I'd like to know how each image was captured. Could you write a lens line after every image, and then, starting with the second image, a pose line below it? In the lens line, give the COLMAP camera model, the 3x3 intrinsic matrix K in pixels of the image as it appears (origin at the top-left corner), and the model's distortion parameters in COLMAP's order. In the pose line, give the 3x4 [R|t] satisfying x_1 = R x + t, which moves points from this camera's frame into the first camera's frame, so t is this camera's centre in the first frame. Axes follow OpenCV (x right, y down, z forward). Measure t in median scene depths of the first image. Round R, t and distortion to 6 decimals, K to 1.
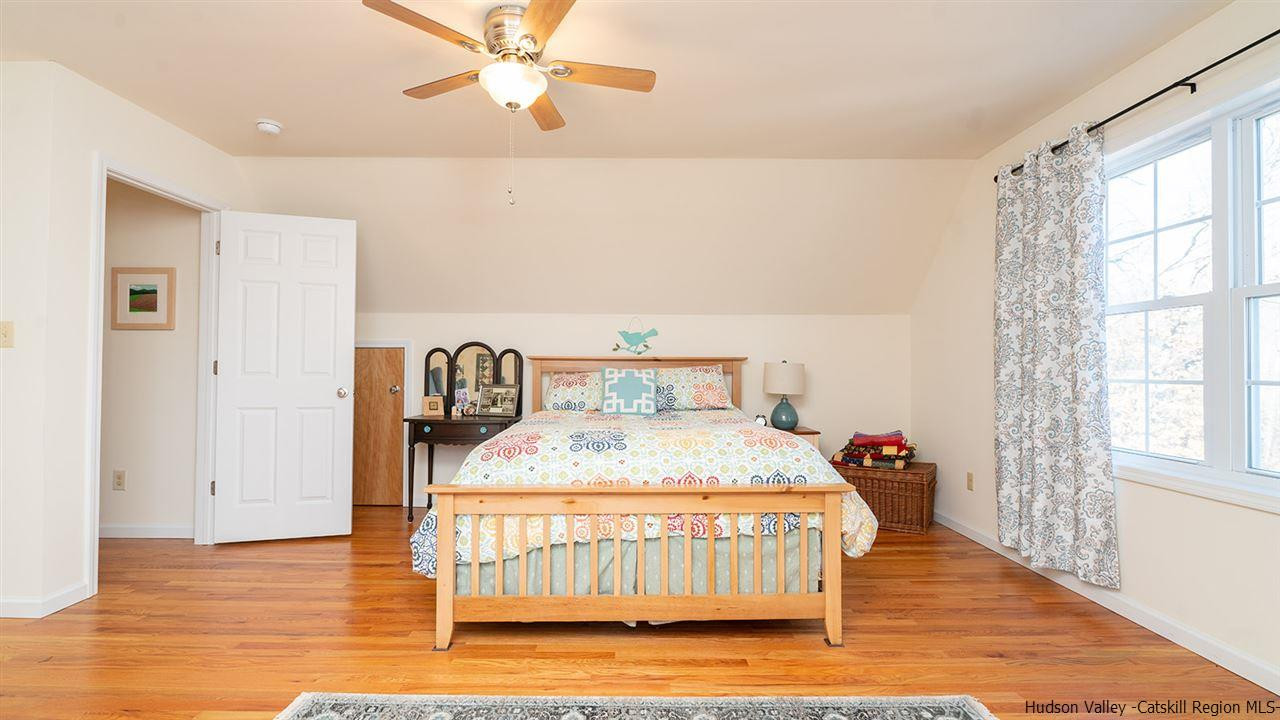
lens RADIAL K [[572.1, 0, 634.6], [0, 572.1, 360.5], [0, 0, 1]] dist [-0.002874, 0.001463]
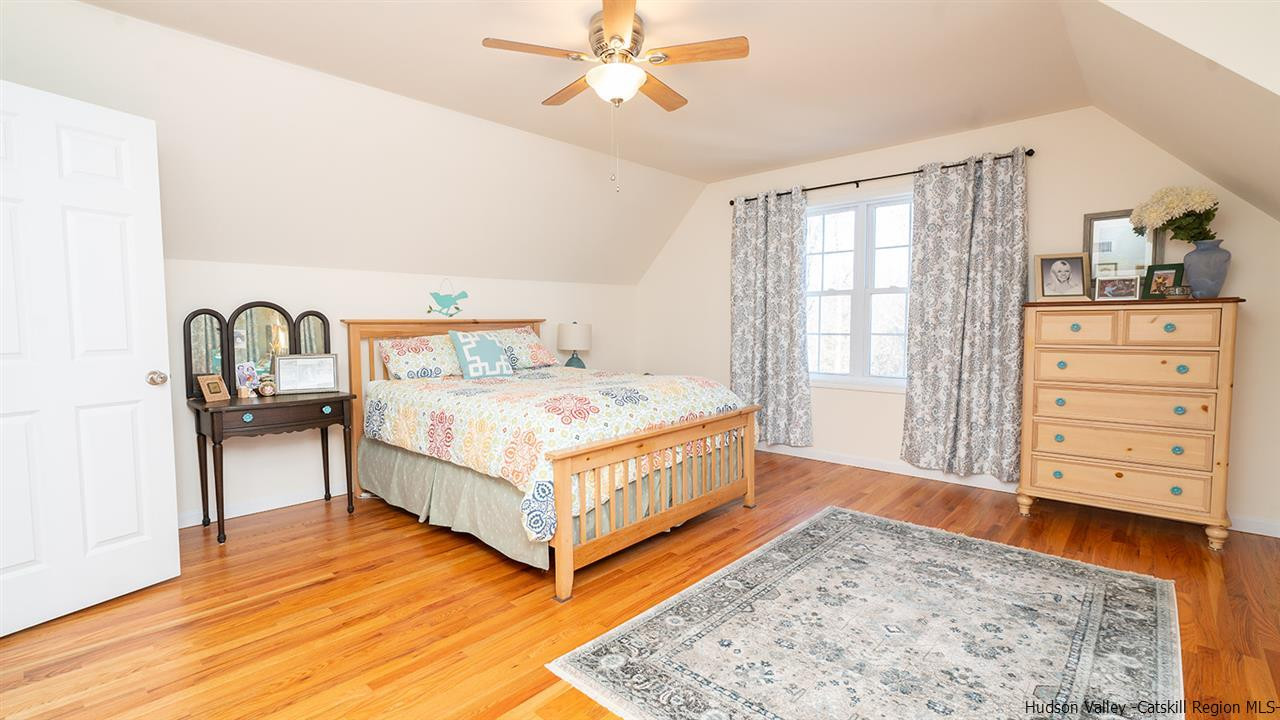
lens RADIAL K [[572.1, 0, 634.6], [0, 572.1, 360.5], [0, 0, 1]] dist [-0.002874, 0.001463]
pose [[0.680288, -0.059974, 0.730487, -0.654294], [-0.001733, 0.996512, 0.083428, -0.023947], [-0.732943, -0.058021, 0.677811, 0.125108]]
